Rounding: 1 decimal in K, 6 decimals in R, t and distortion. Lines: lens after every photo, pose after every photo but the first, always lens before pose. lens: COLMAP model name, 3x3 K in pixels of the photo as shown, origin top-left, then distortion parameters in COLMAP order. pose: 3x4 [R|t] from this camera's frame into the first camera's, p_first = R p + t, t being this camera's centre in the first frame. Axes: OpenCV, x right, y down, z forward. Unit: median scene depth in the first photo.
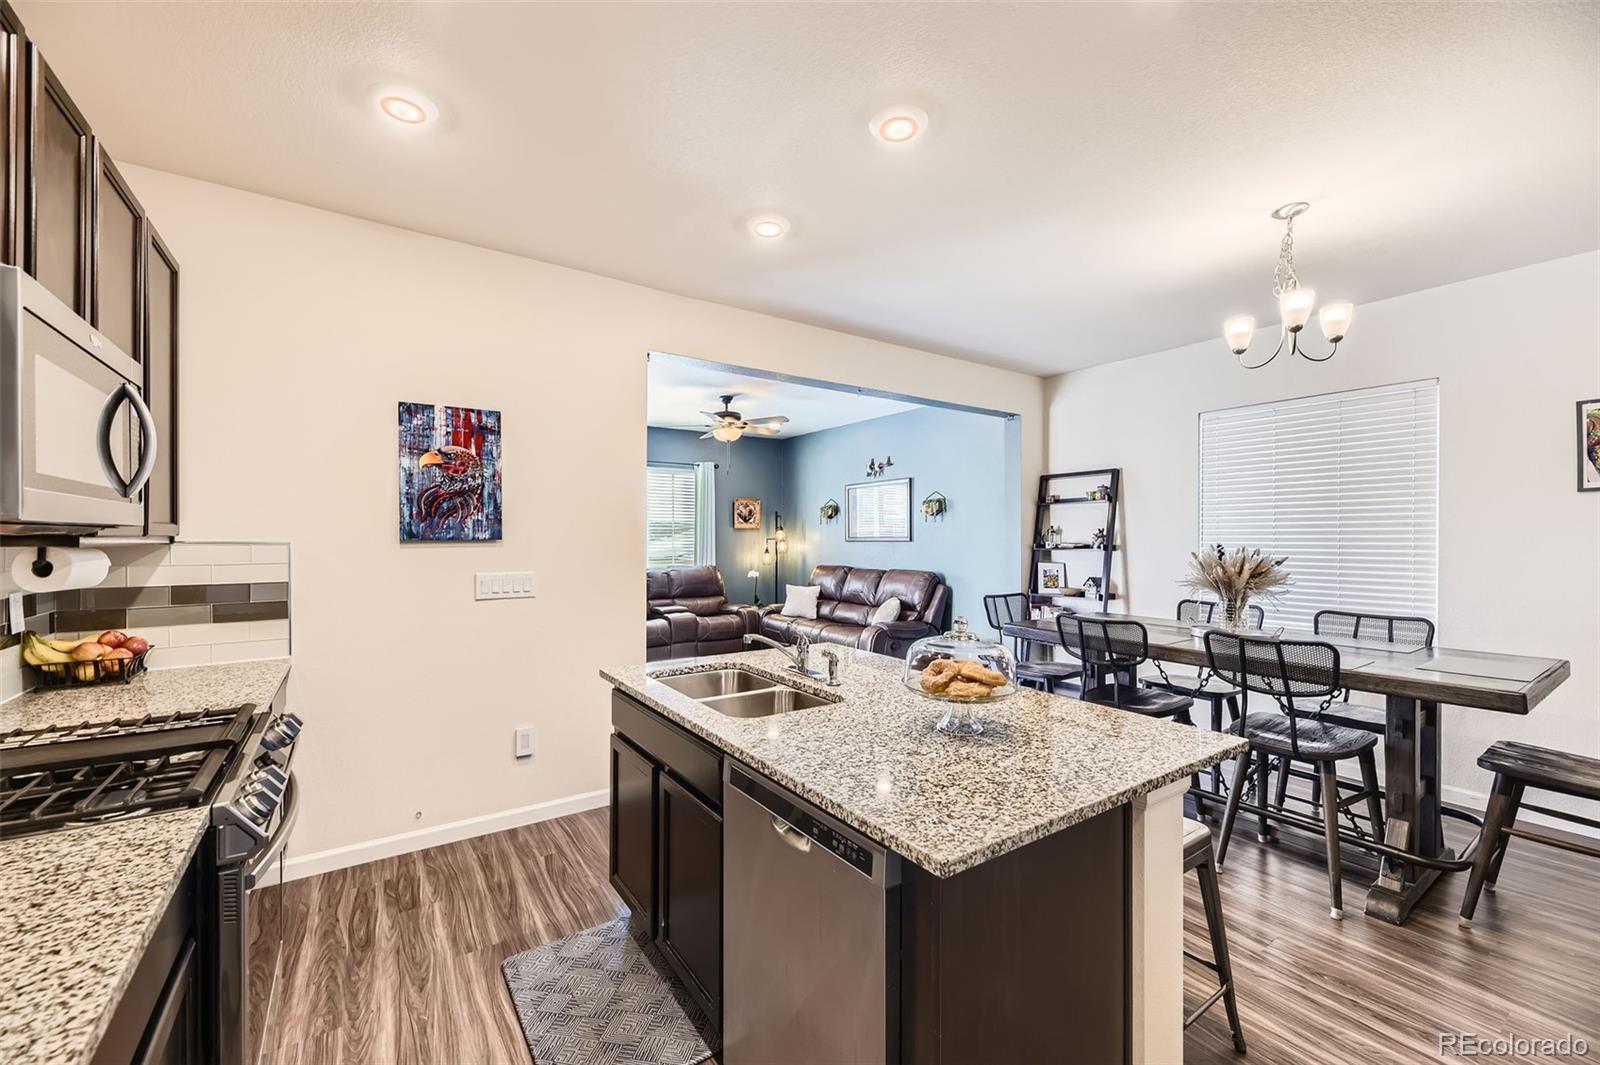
lens RADIAL K [[641.8, 0, 812.4], [0, 641.8, 540.2], [0, 0, 1]] dist [0.010673, -0.000252]
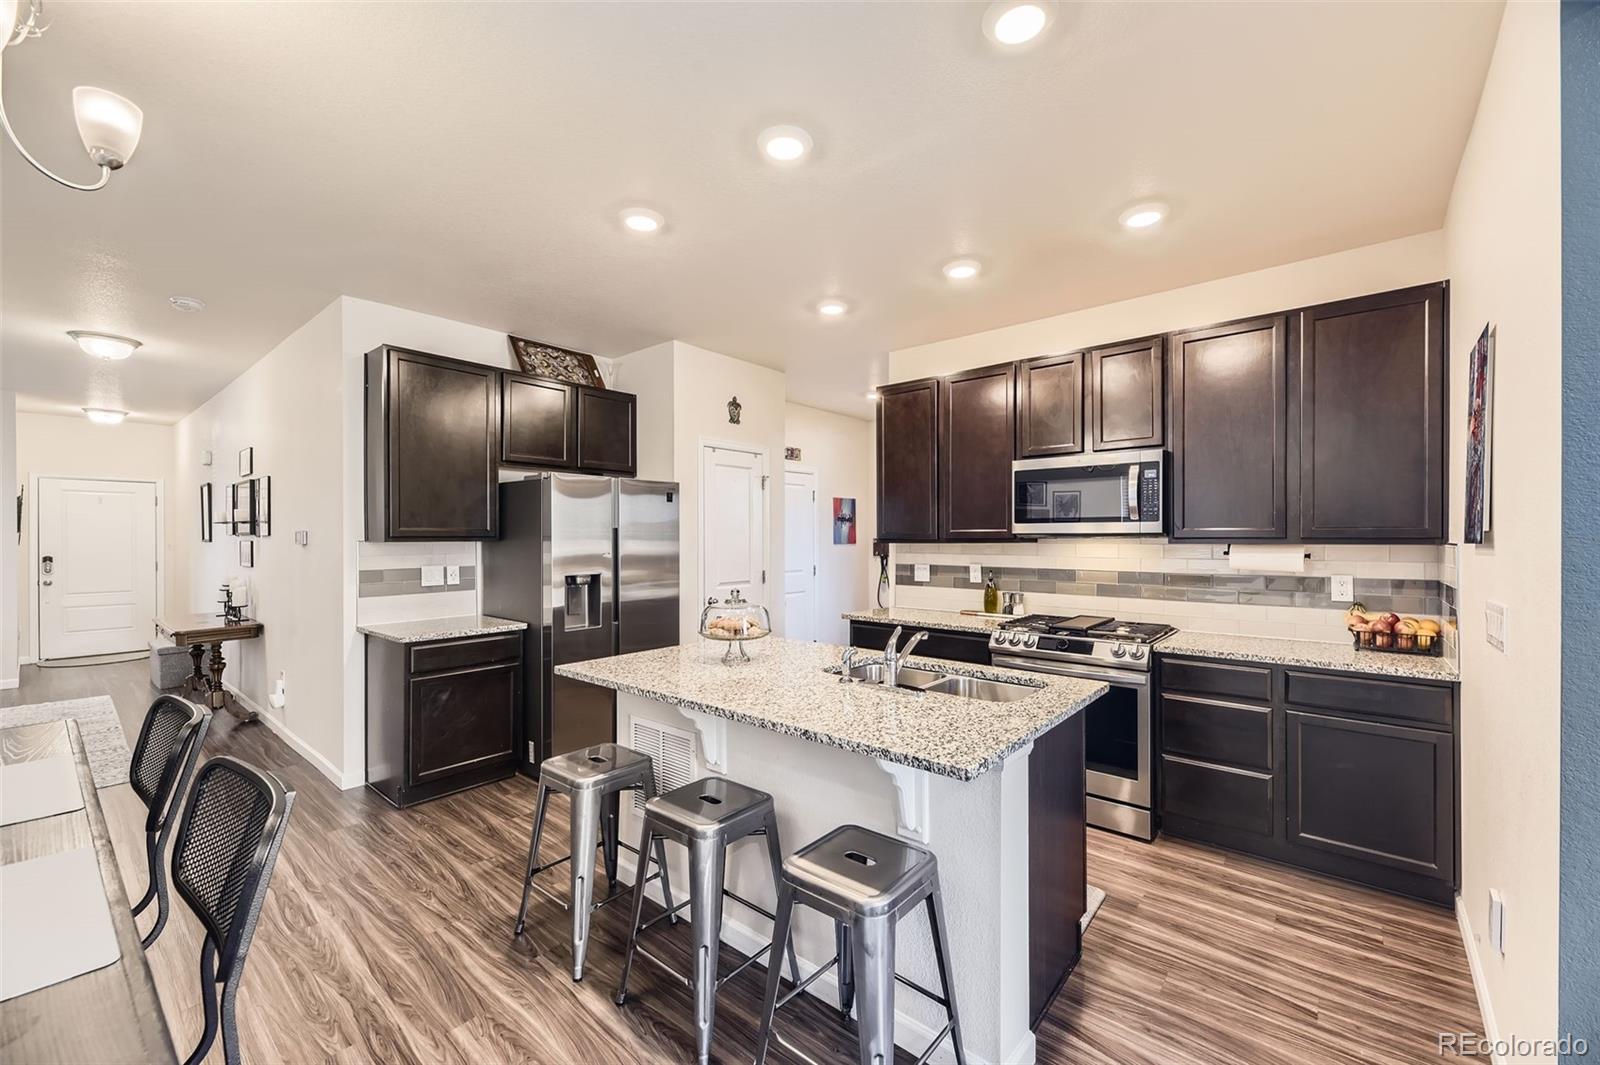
lens RADIAL K [[641.8, 0, 812.4], [0, 641.8, 540.2], [0, 0, 1]] dist [0.010673, -0.000252]
pose [[-0.966386, -0.001862, -0.257089, 0.138763], [-0.003893, 0.999965, 0.007389, -0.002795], [0.257066, 0.008141, -0.966360, 0.782558]]
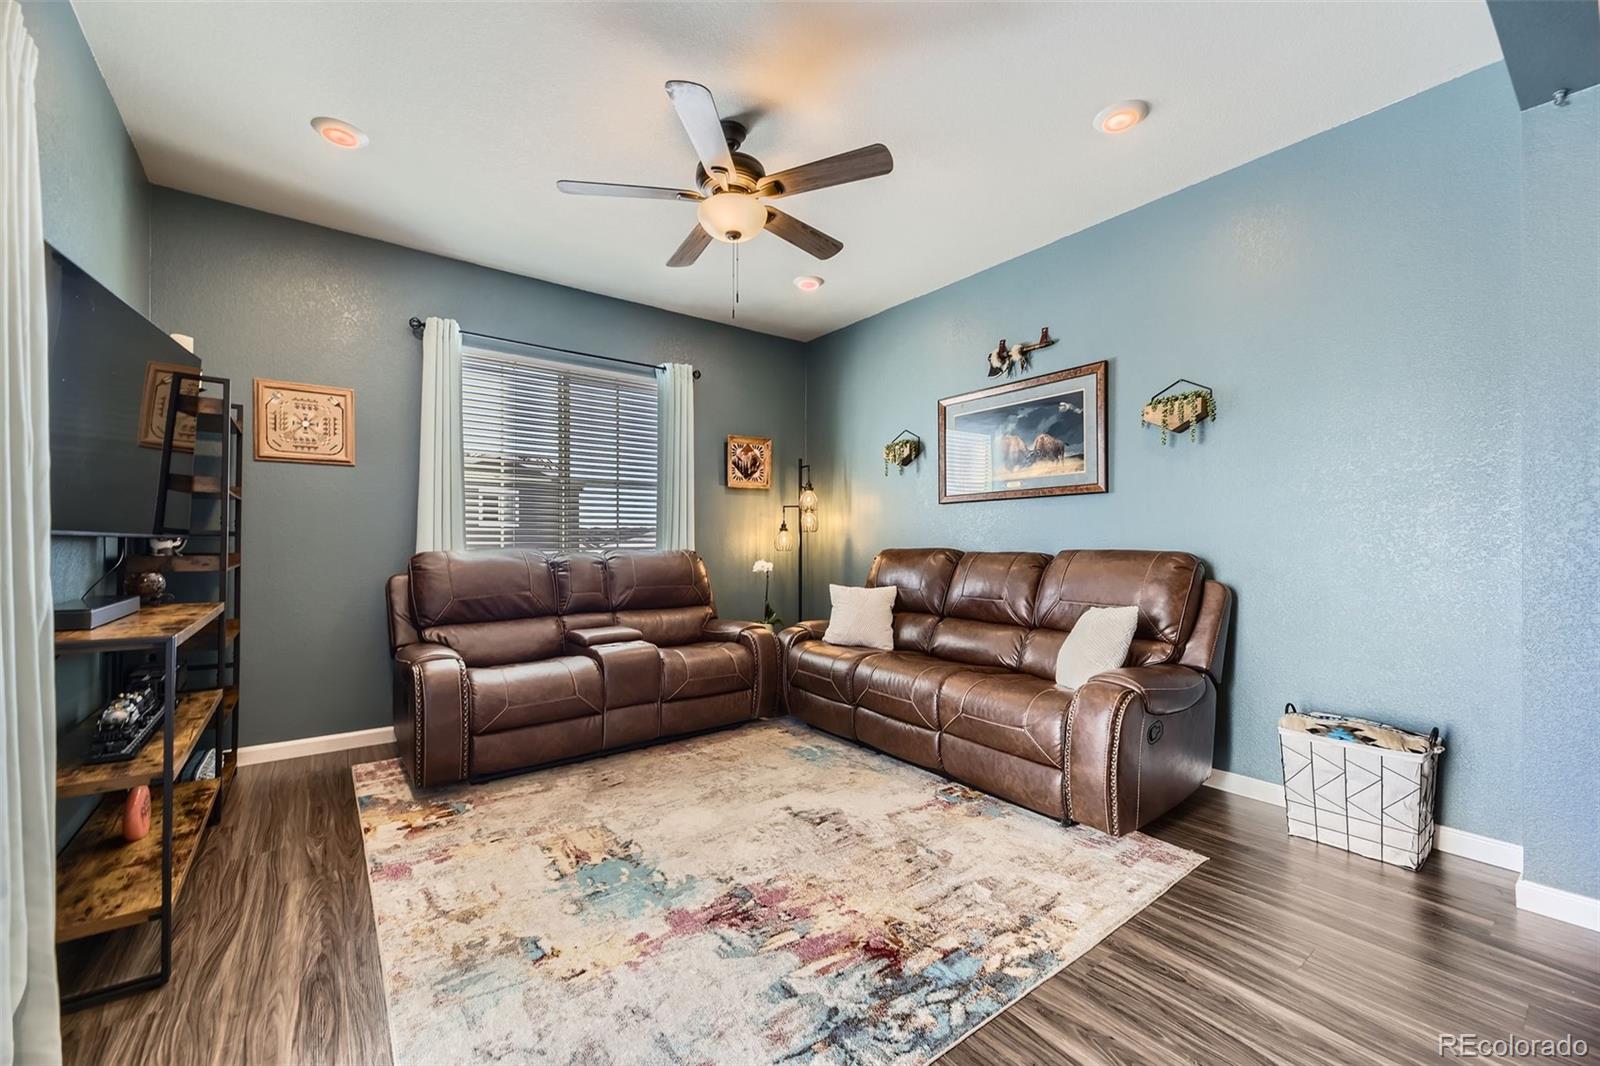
lens RADIAL K [[641.8, 0, 812.4], [0, 641.8, 540.7], [0, 0, 1]] dist [0.010673, -0.000252]
pose [[0.998857, 0.000765, 0.047790, -0.113487], [-0.000452, 0.999978, -0.006564, 0.051138], [-0.047794, 0.006535, 0.998836, 0.657185]]
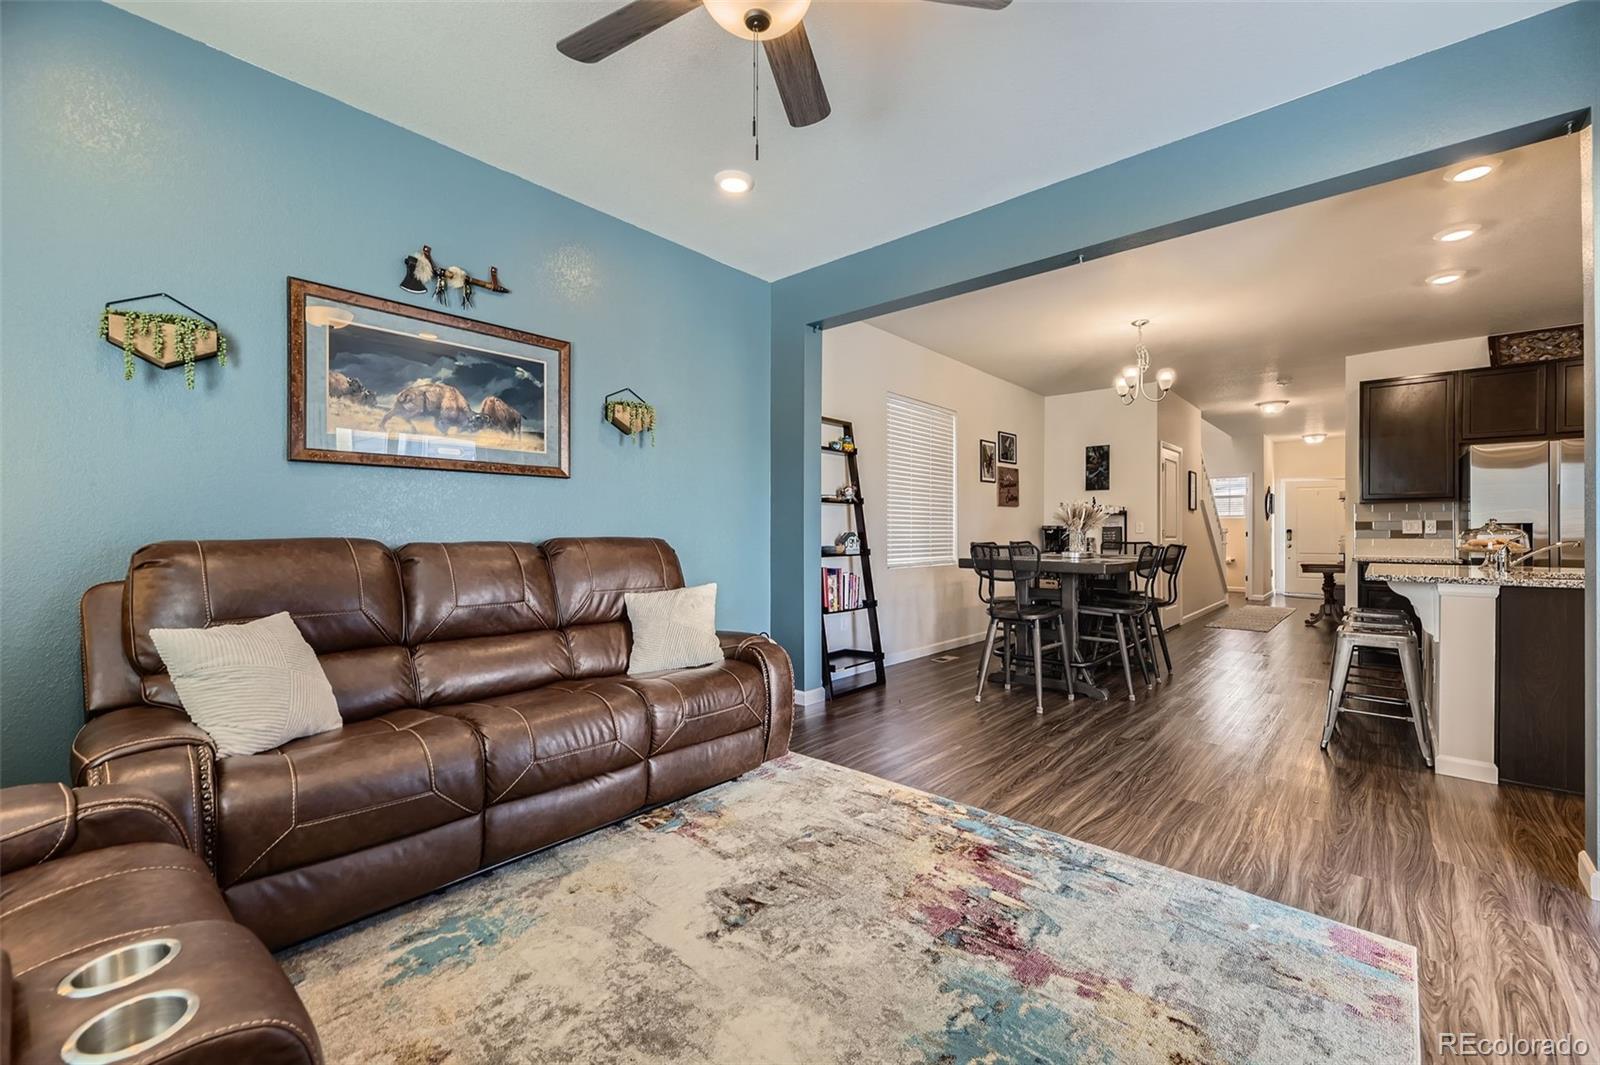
lens RADIAL K [[646.7, 0, 800.0], [0, 646.7, 532.5], [0, 0, 1]] dist [0.006914, -0.000404]
pose [[-0.228921, -0.002431, 0.973442, -0.431994], [0.000535, 0.999996, 0.002623, 0.049682], [-0.973445, 0.001121, -0.228919, 1.177128]]
